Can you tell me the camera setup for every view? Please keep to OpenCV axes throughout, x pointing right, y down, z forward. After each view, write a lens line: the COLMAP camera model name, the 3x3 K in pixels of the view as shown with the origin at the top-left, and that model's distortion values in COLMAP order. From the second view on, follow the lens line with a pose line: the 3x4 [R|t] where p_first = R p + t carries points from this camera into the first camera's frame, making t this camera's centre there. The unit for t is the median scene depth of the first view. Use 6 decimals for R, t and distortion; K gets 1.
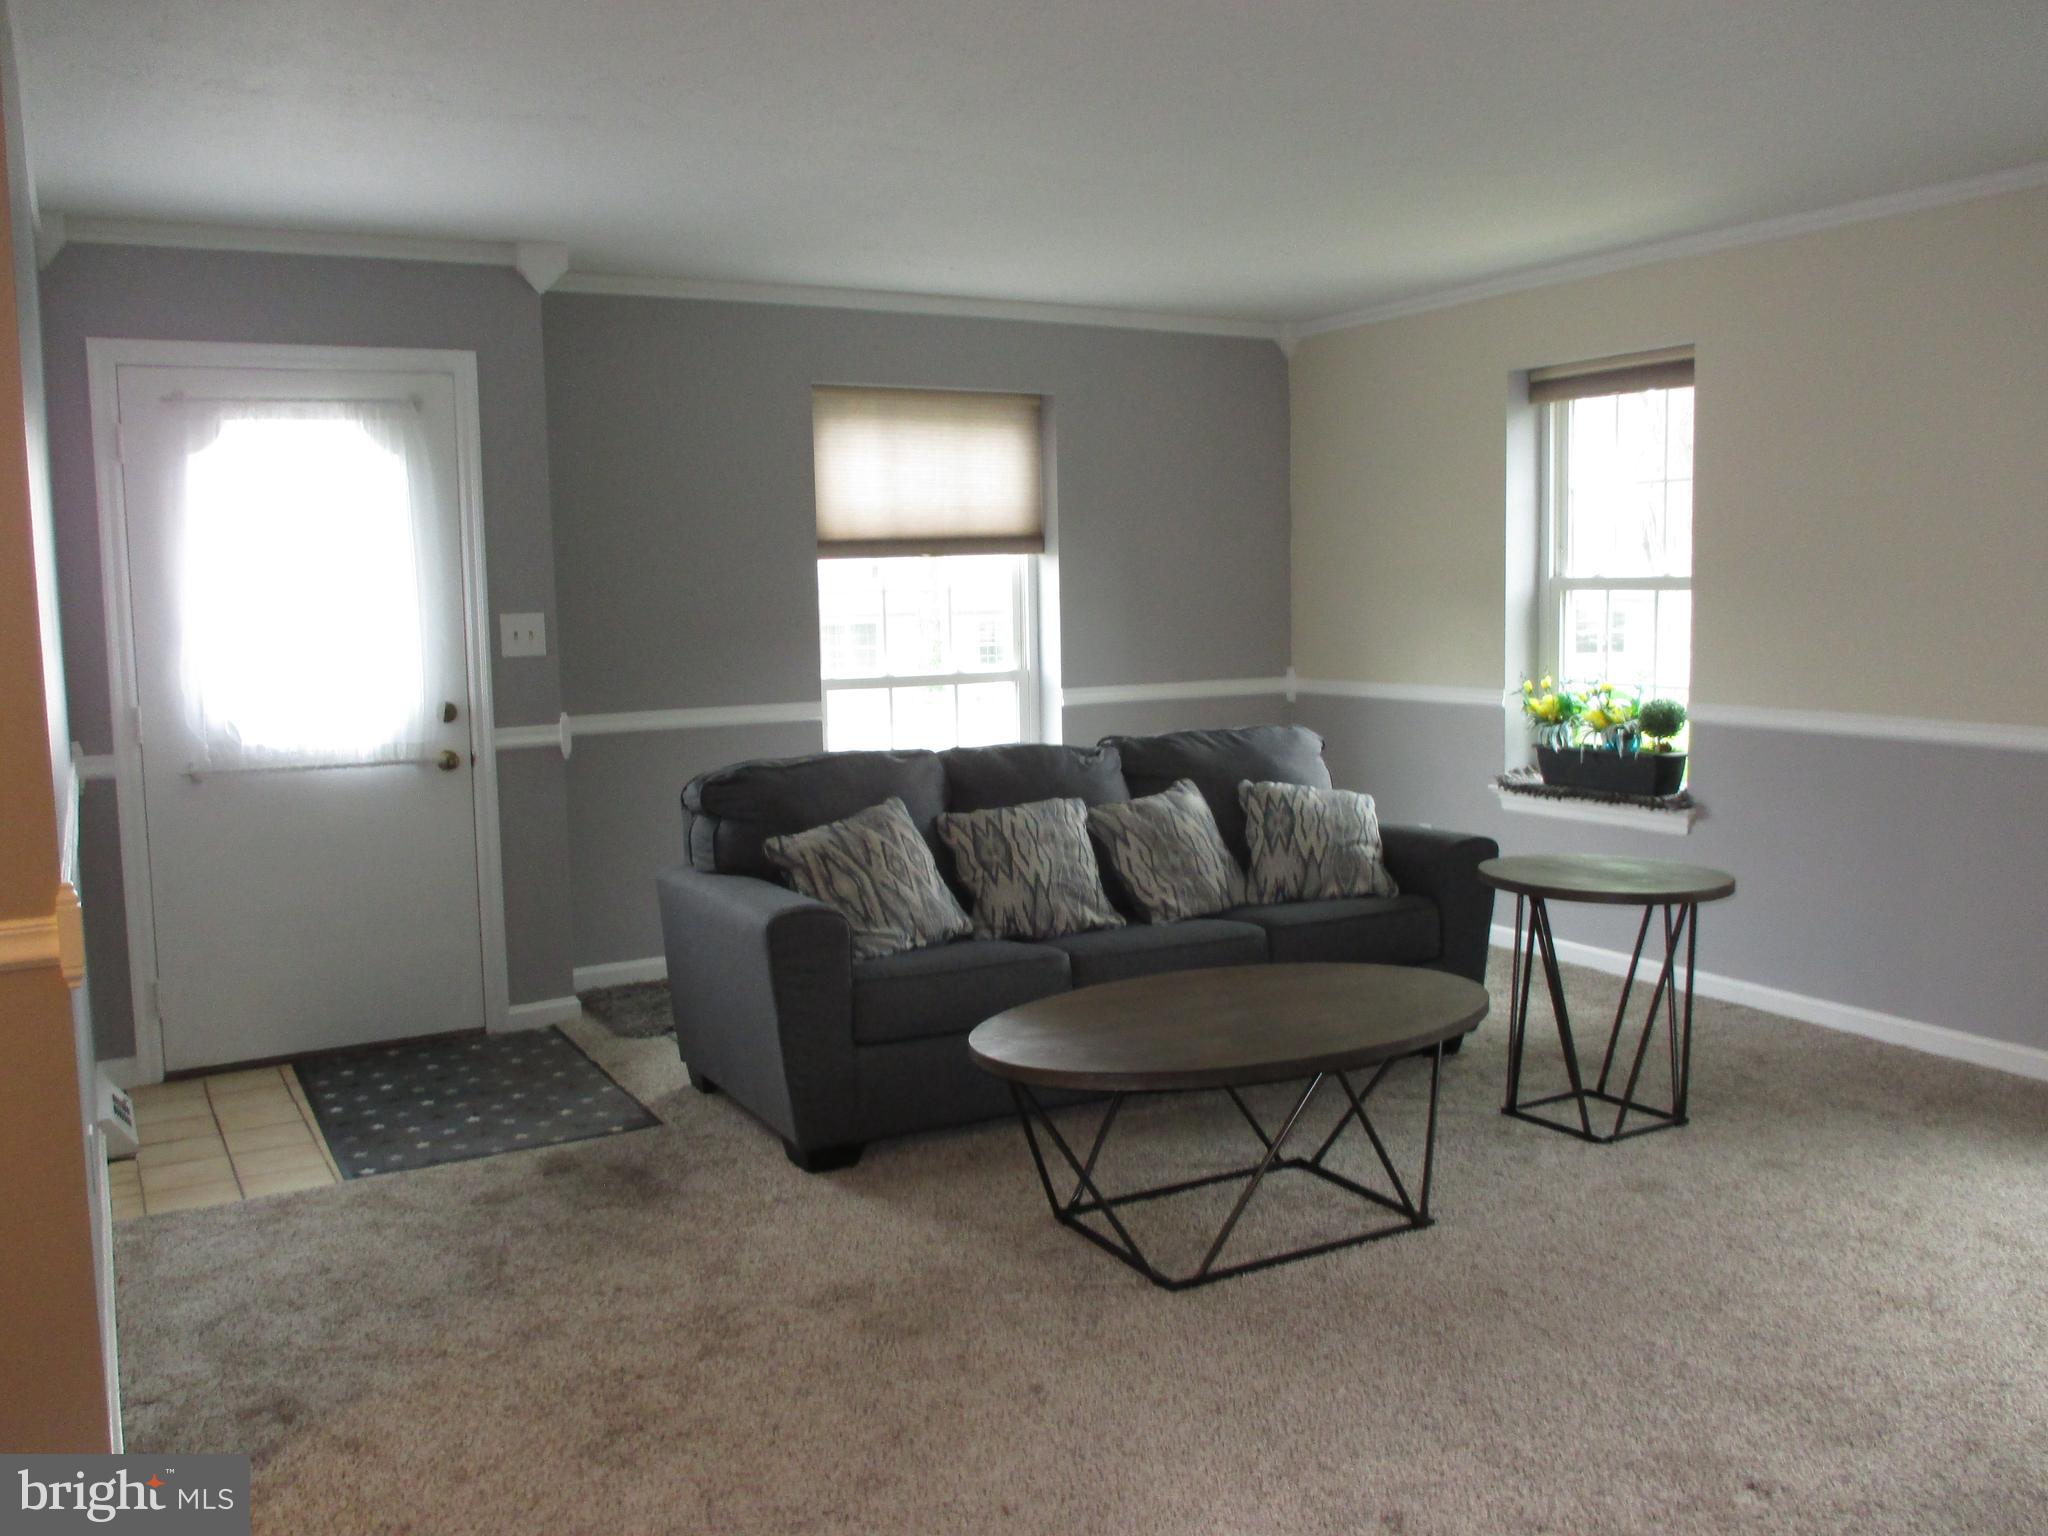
lens RADIAL K [[1766.3, 0, 1024.0], [0, 1766.3, 768.0], [0, 0, 1]] dist [-0.003079, -0.006161]
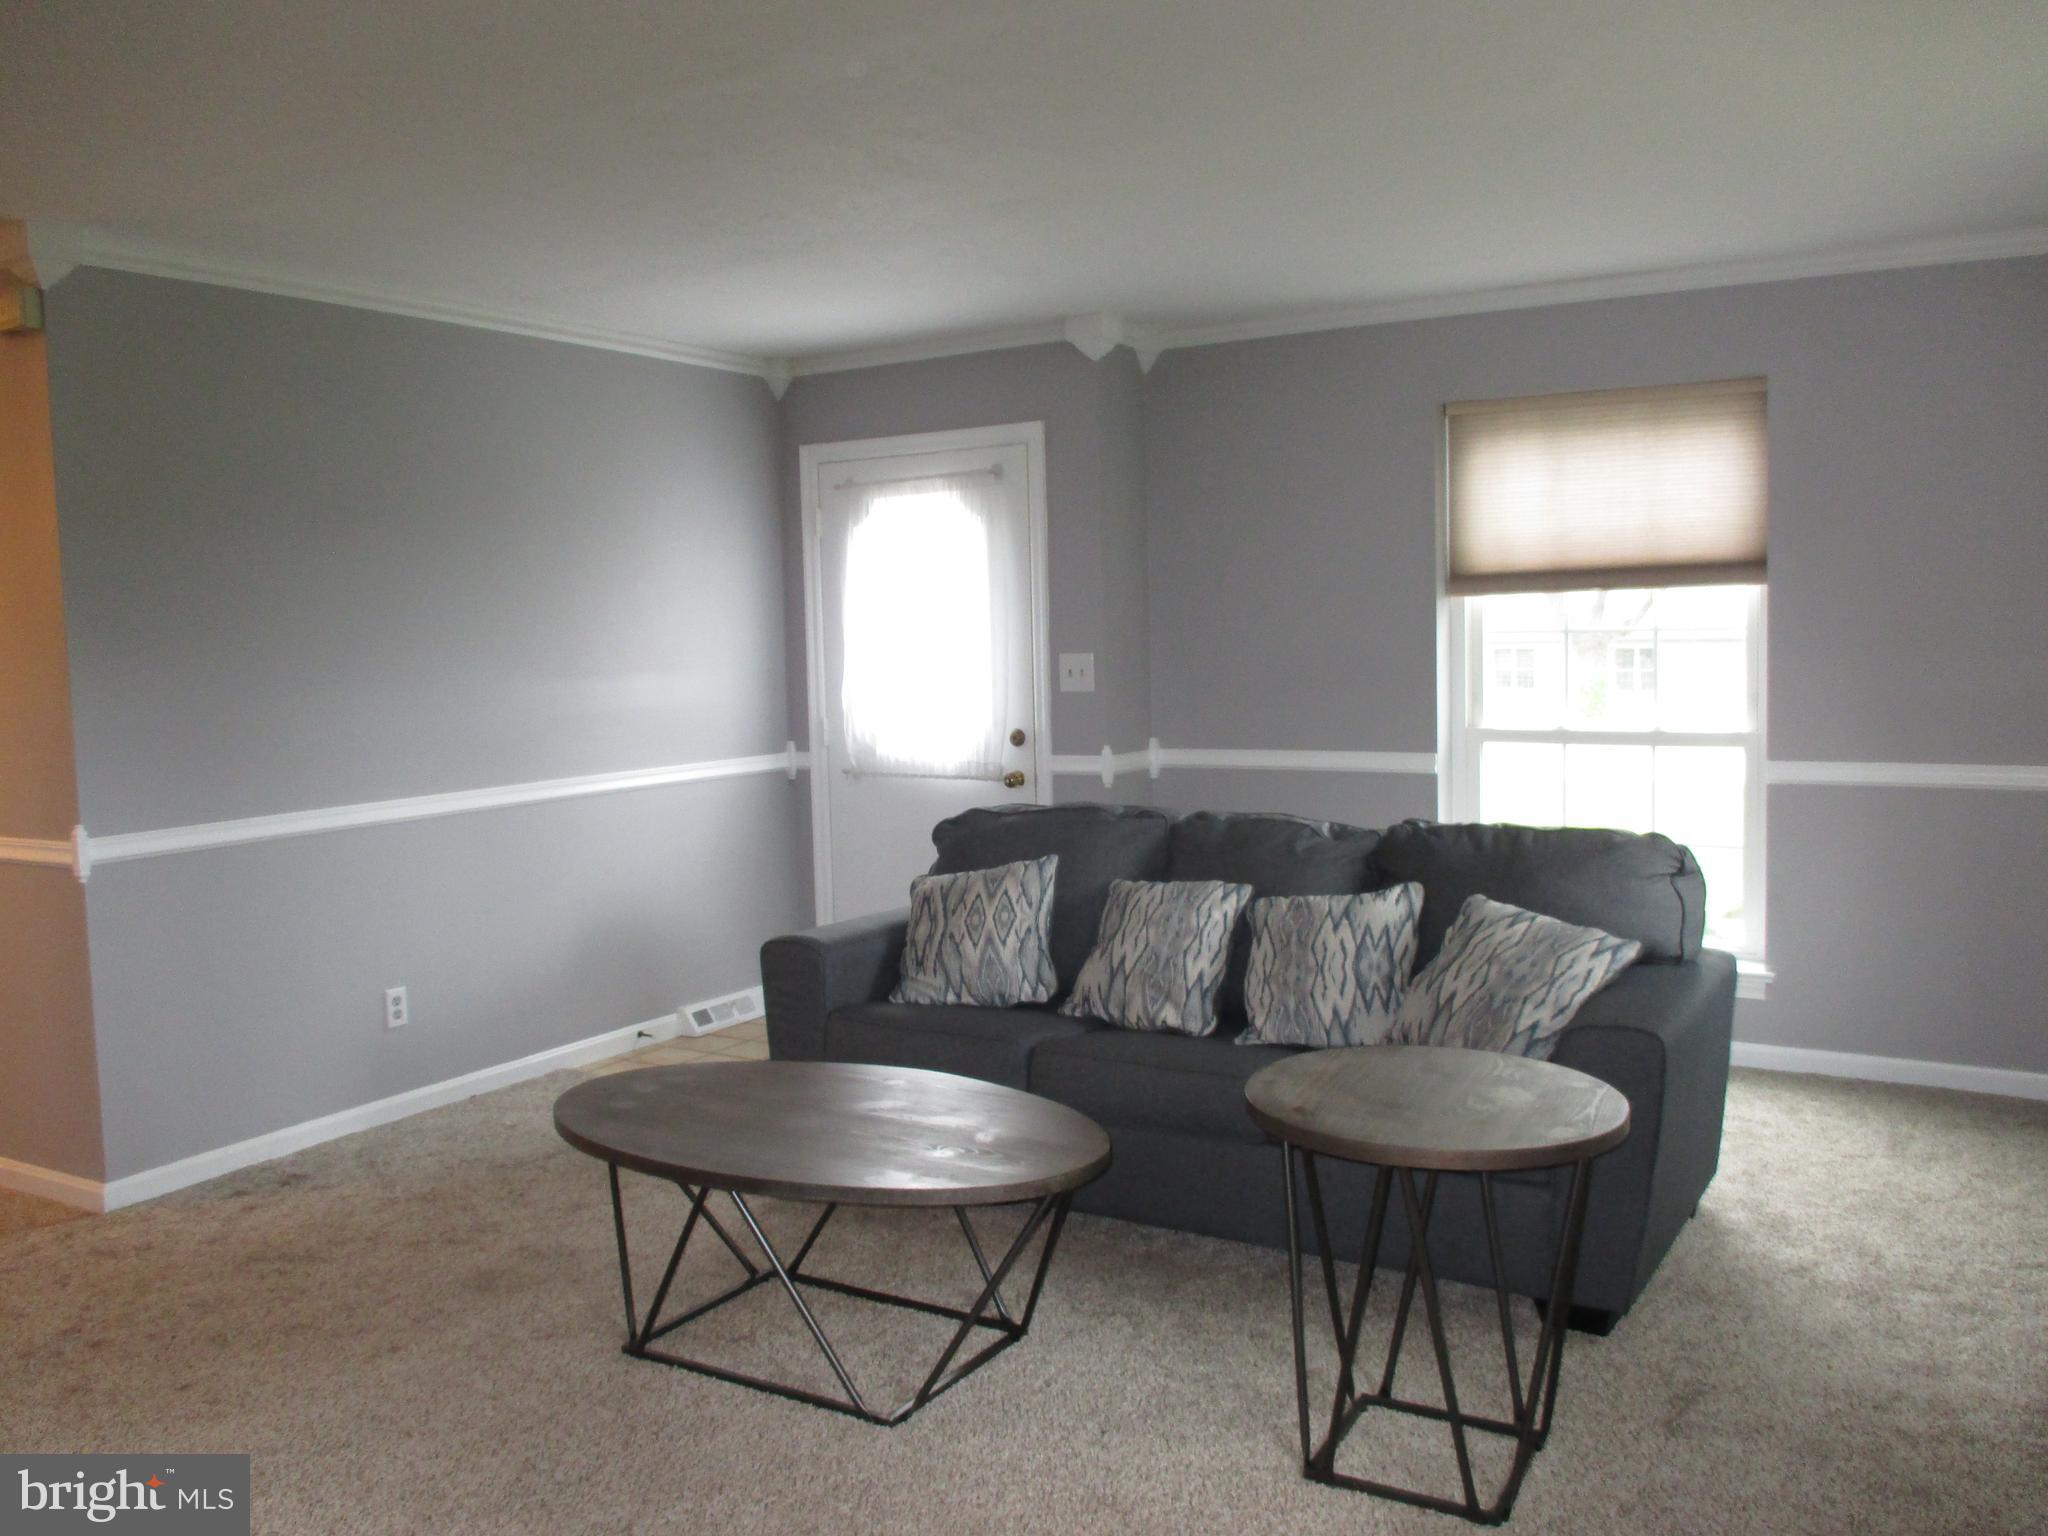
lens RADIAL K [[1766.3, 0, 1024.0], [0, 1766.3, 768.0], [0, 0, 1]] dist [-0.003079, -0.006161]
pose [[0.481220, 0.081876, -0.872768, 0.702199], [-0.077833, 0.995687, 0.050493, -0.072521], [0.873137, 0.043632, 0.485518, 0.459613]]
